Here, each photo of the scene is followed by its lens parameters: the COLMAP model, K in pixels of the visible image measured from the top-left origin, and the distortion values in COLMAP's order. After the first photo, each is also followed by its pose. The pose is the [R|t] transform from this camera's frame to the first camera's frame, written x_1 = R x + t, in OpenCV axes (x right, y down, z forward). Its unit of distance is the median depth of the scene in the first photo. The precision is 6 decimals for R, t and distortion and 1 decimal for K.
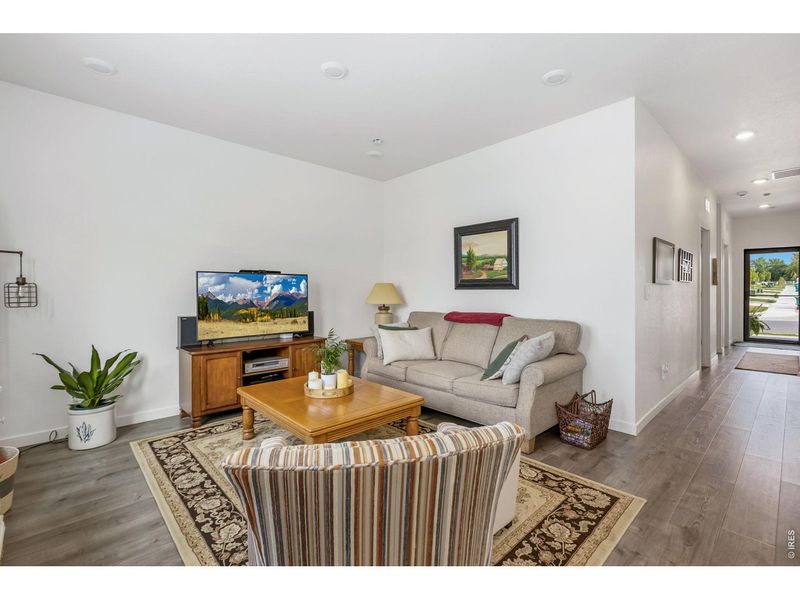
lens RADIAL K [[365.3, 0, 403.2], [0, 365.3, 291.2], [0, 0, 1]] dist [0.000653, 0.000242]
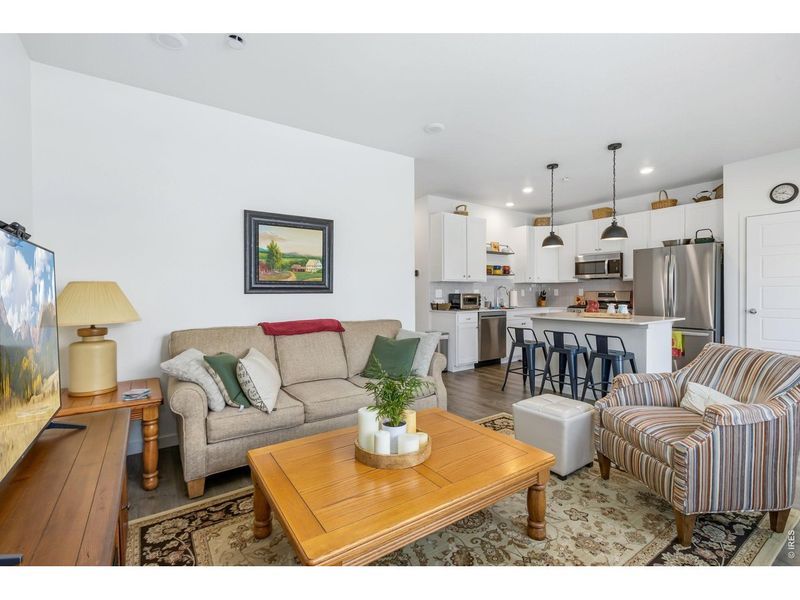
lens RADIAL K [[364.6, 0, 400.0], [0, 364.6, 294.3], [0, 0, 1]] dist [-0.000637, -0.000367]
pose [[0.152439, -0.004352, 0.988303, -0.612108], [0.009325, 0.999952, 0.002965, -0.002923], [-0.988269, 0.008764, 0.152473, 0.651563]]
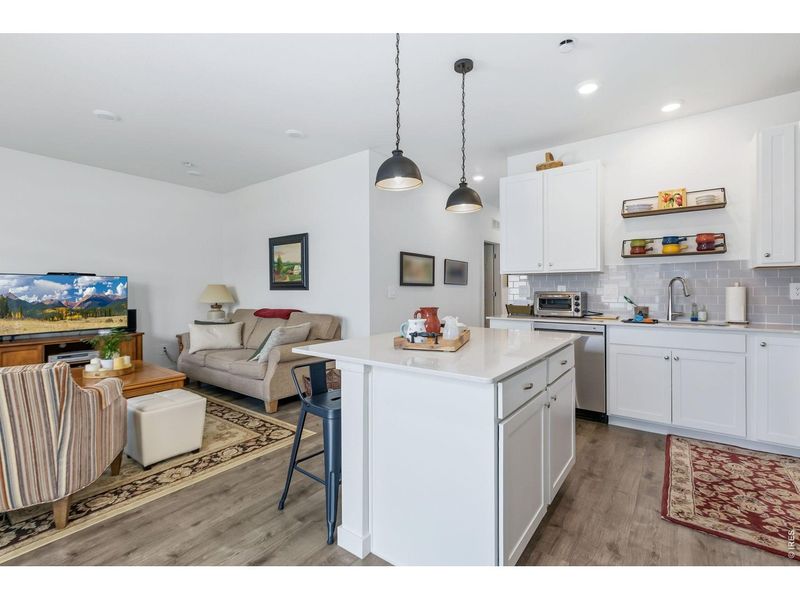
lens RADIAL K [[369.3, 0, 399.1], [0, 369.3, 282.6], [0, 0, 1]] dist [0.013068, 0.000042]
pose [[0.984485, -0.000373, 0.175469, 0.389296], [0.003335, 0.999857, -0.016588, -0.008399], [-0.175437, 0.016916, 0.984345, -0.296578]]
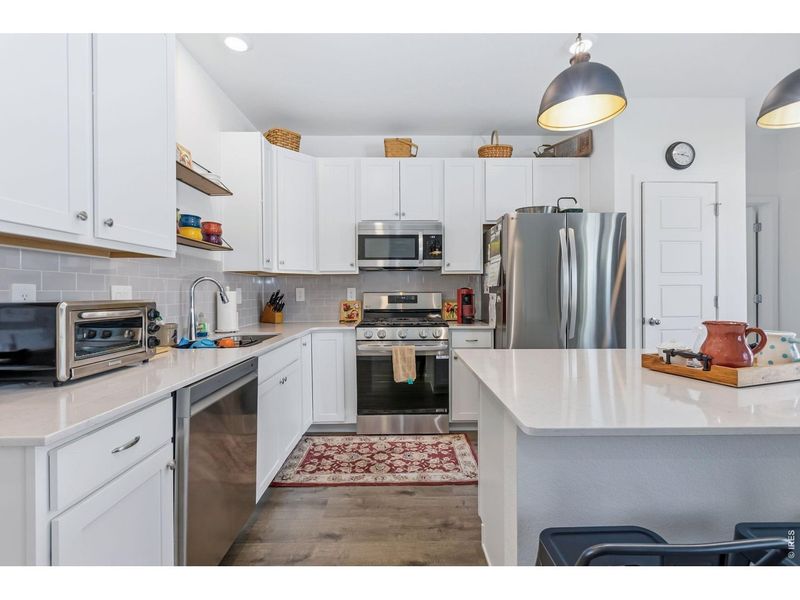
lens RADIAL K [[365.8, 0, 402.8], [0, 365.8, 295.7], [0, 0, 1]] dist [-0.000143, 0.000022]
pose [[-0.741873, 0.000899, 0.670539, 0.536586], [0.010133, 0.999900, 0.009871, -0.004068], [-0.670463, 0.014117, -0.741808, 0.666396]]
